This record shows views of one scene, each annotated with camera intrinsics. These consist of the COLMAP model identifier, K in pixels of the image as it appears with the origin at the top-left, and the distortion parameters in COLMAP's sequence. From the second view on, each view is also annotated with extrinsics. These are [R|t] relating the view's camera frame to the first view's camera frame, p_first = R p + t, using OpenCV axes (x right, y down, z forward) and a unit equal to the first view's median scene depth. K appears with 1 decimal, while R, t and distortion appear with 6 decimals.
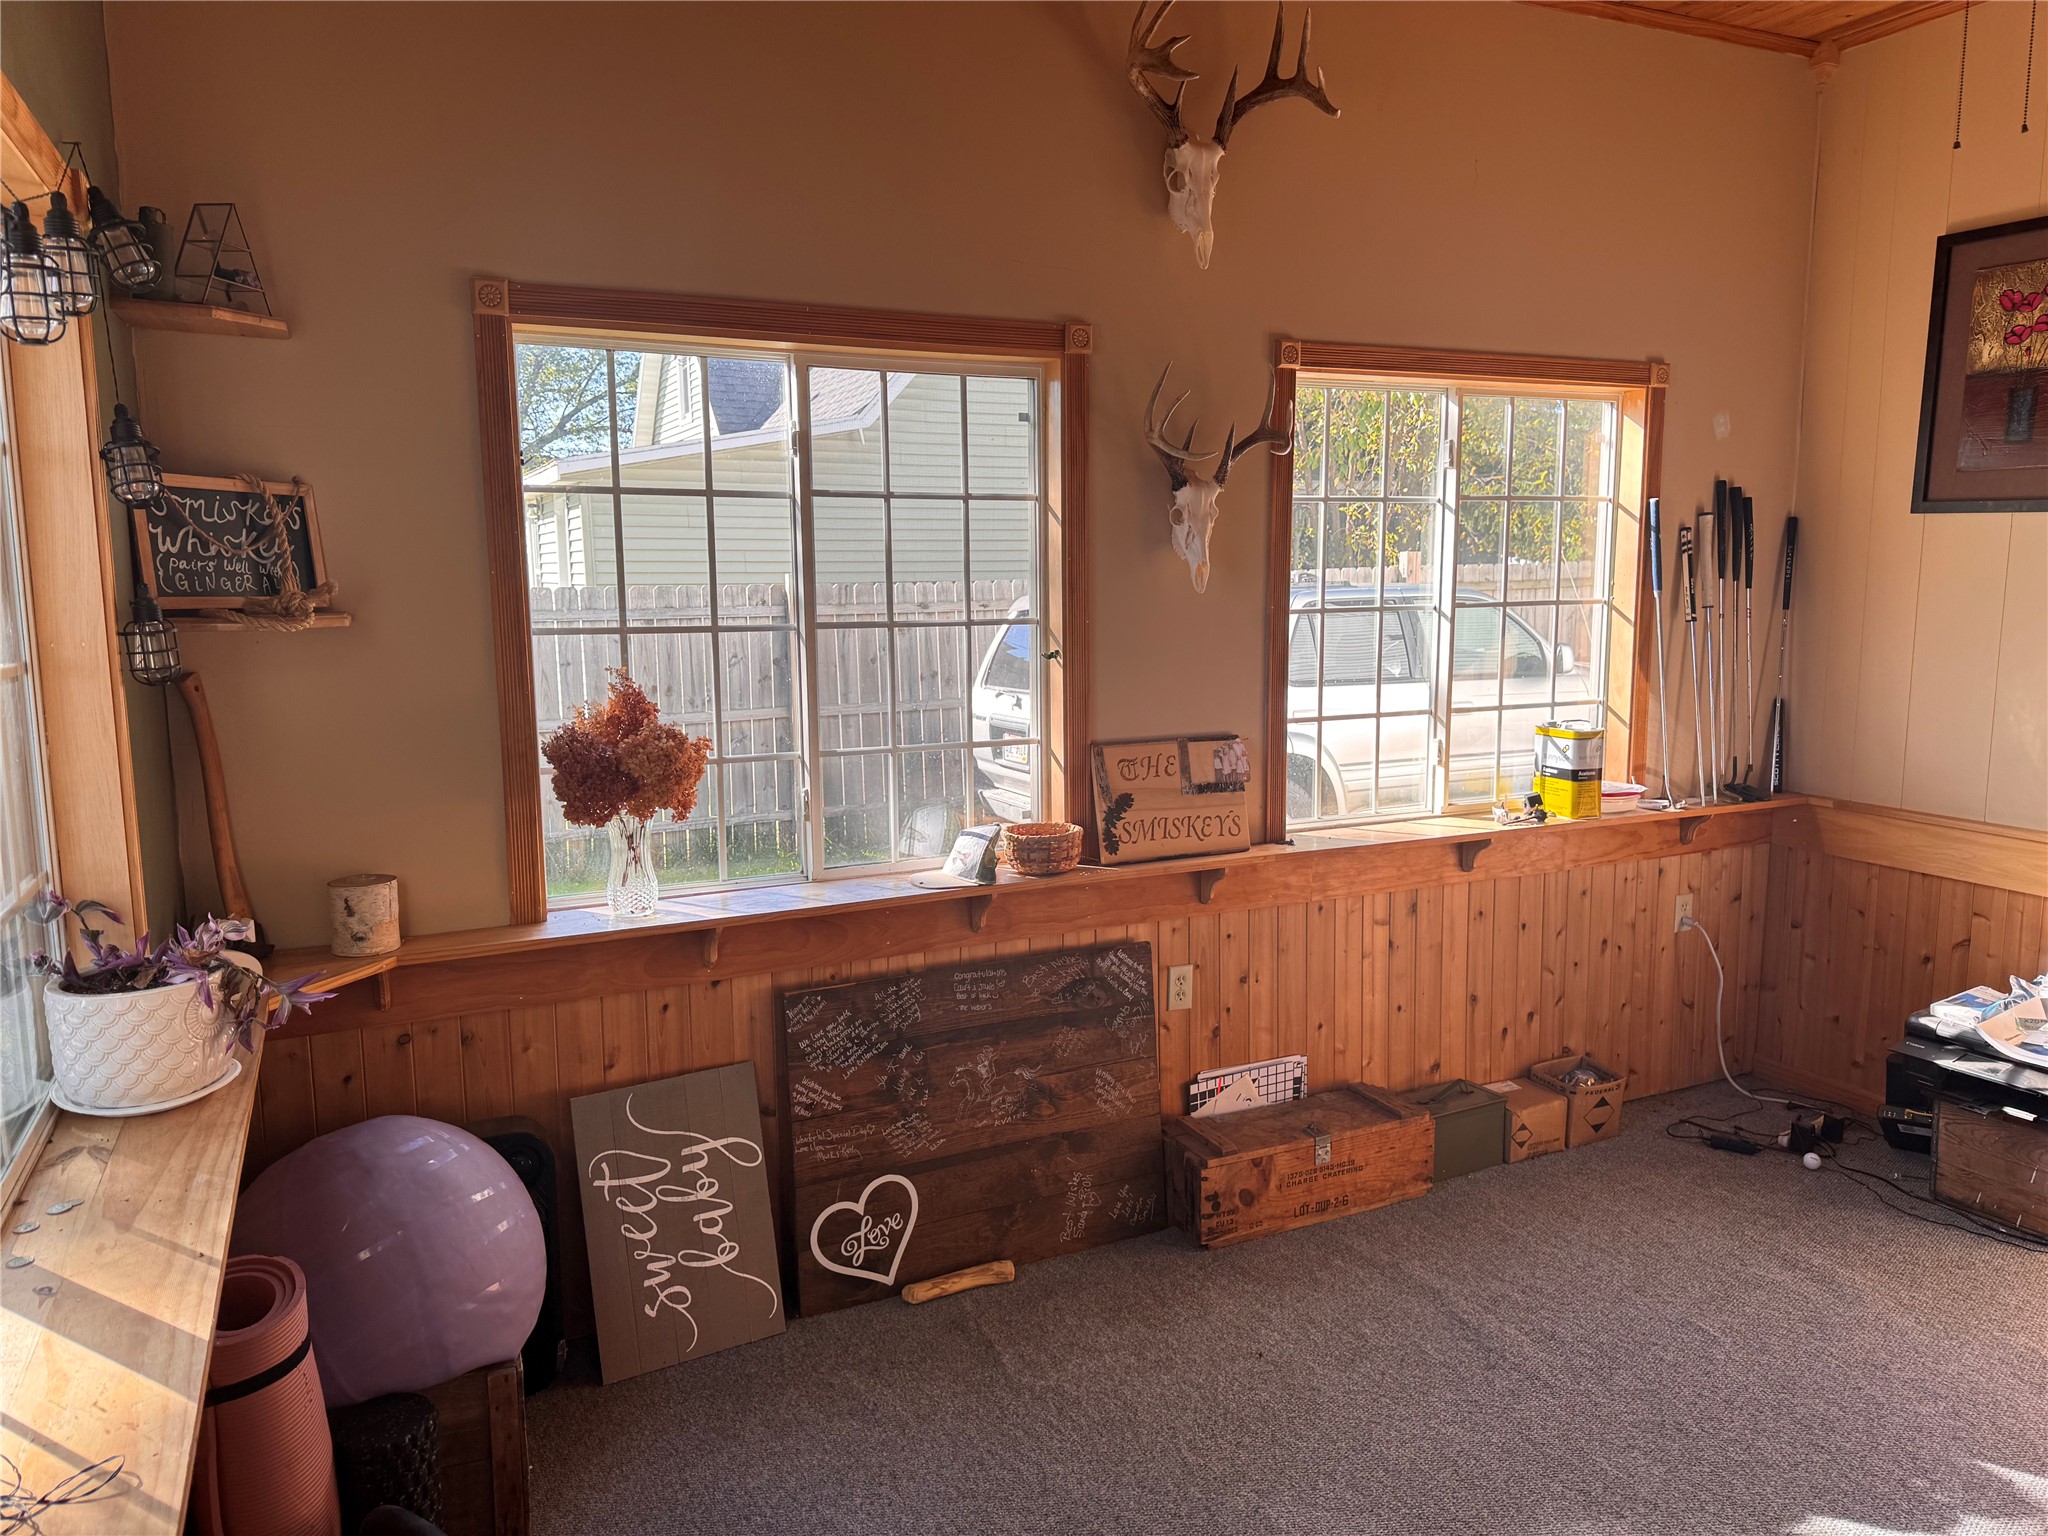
lens RADIAL K [[1442.5, 0, 987.8], [0, 1442.5, 766.3], [0, 0, 1]] dist [0.156077, -0.281650]
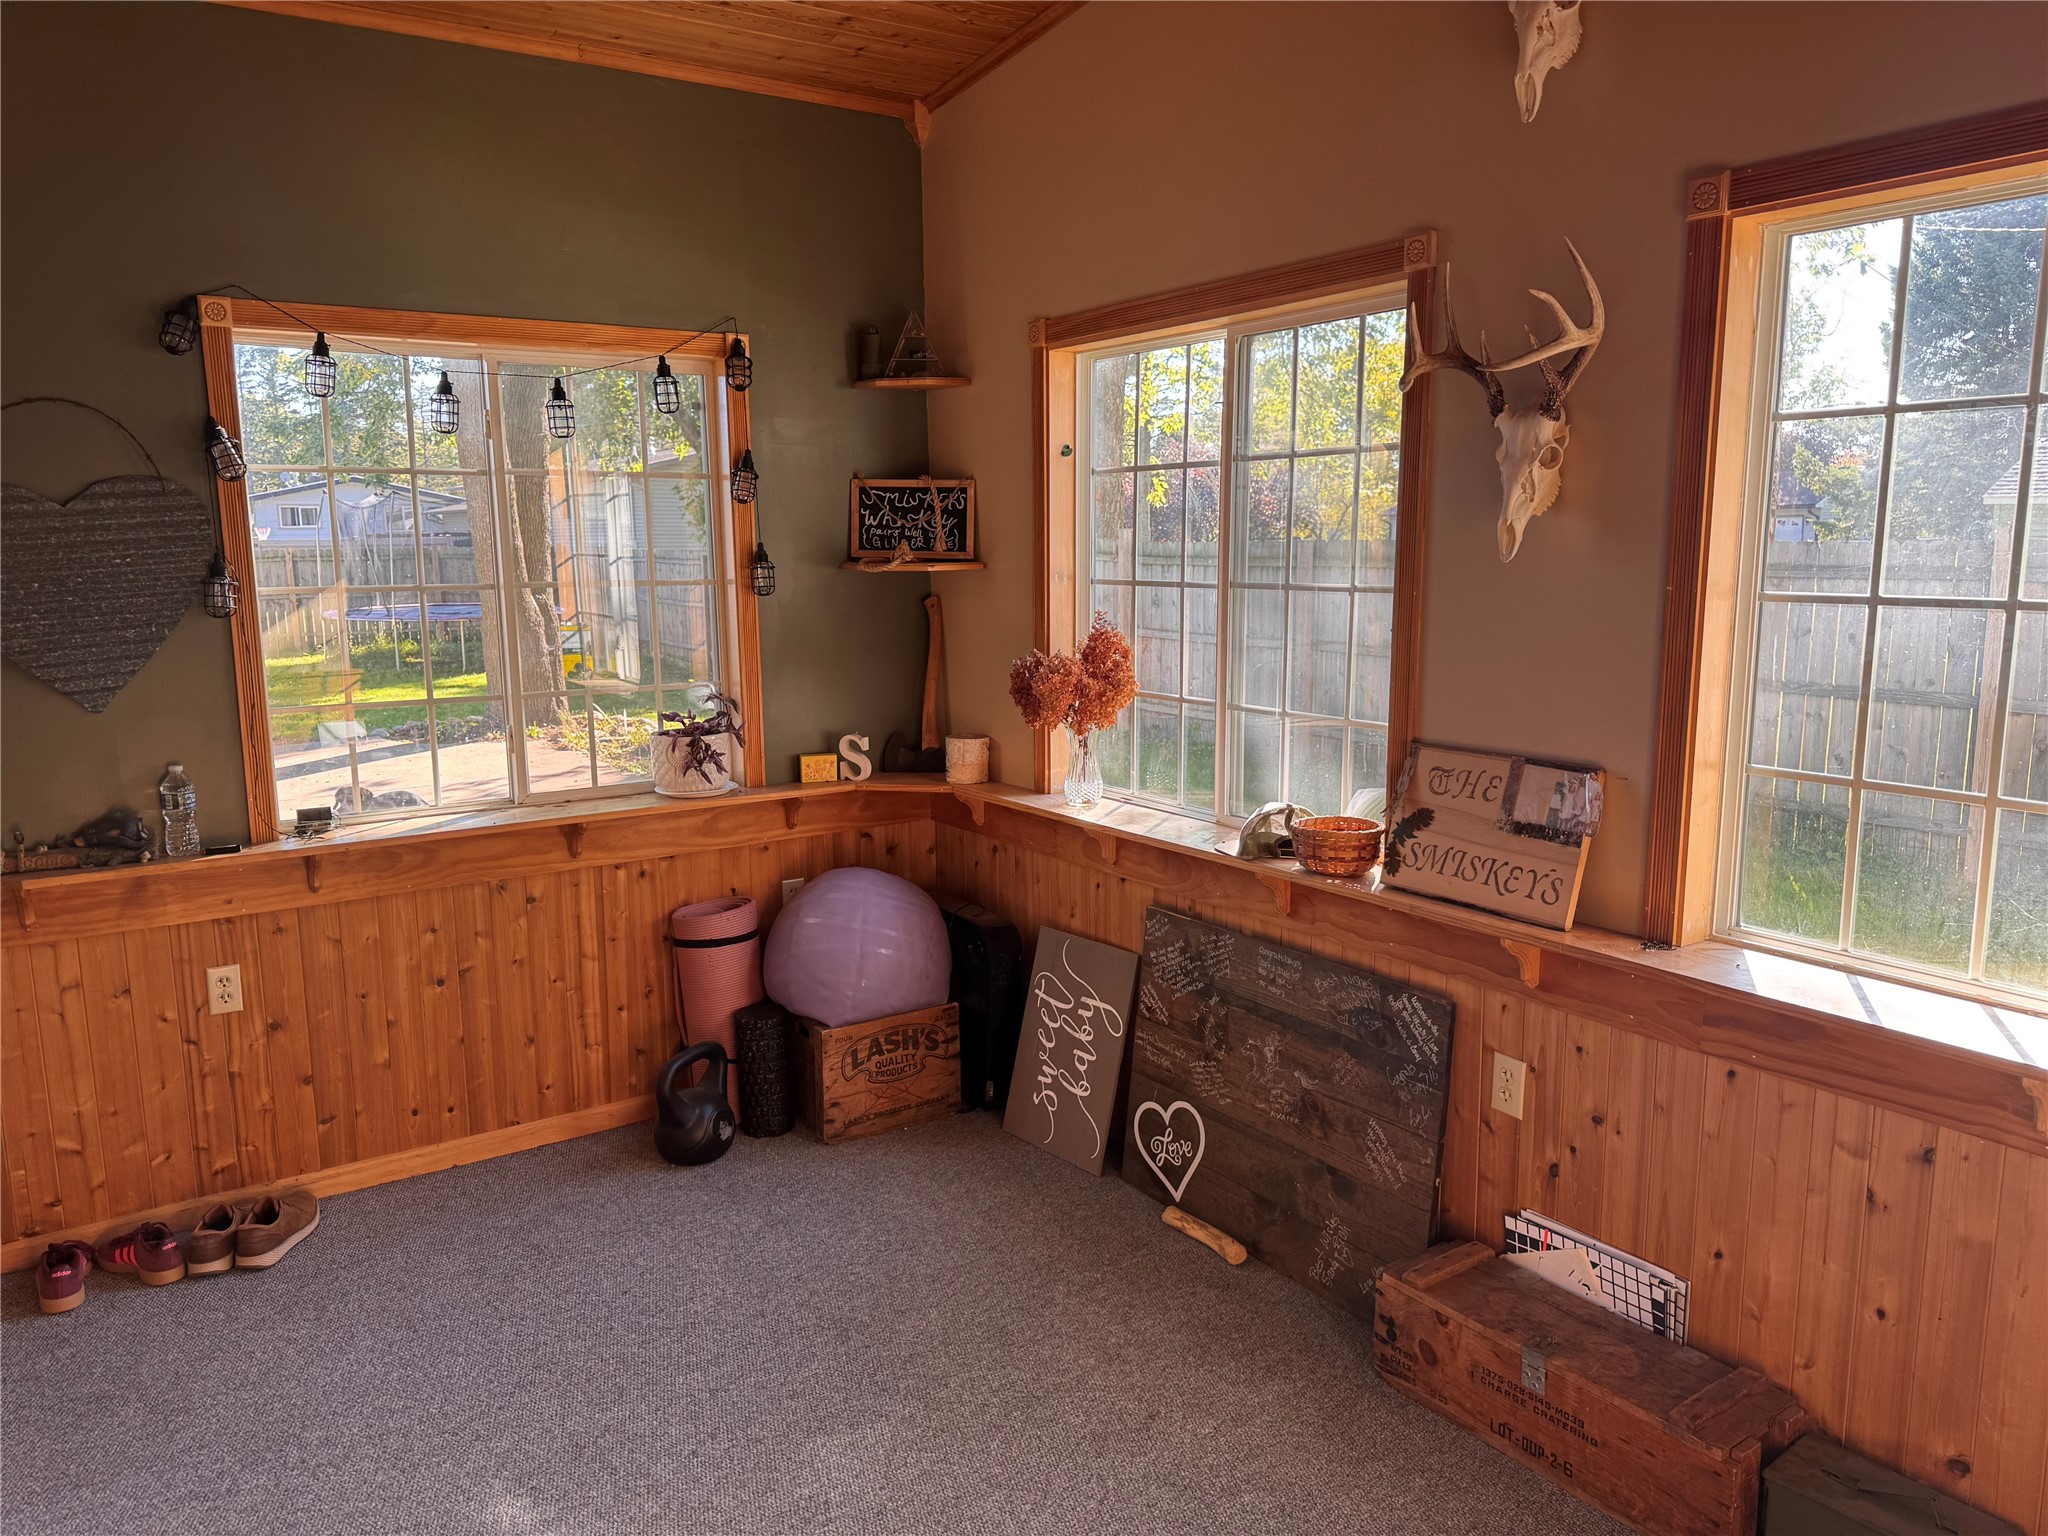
lens RADIAL K [[1442.5, 0, 987.8], [0, 1442.5, 766.3], [0, 0, 1]] dist [0.156077, -0.281650]
pose [[0.138768, 0.170281, -0.975576, 0.882746], [-0.112063, 0.981479, 0.155371, -0.107234], [0.983964, 0.087766, 0.155280, 0.651393]]
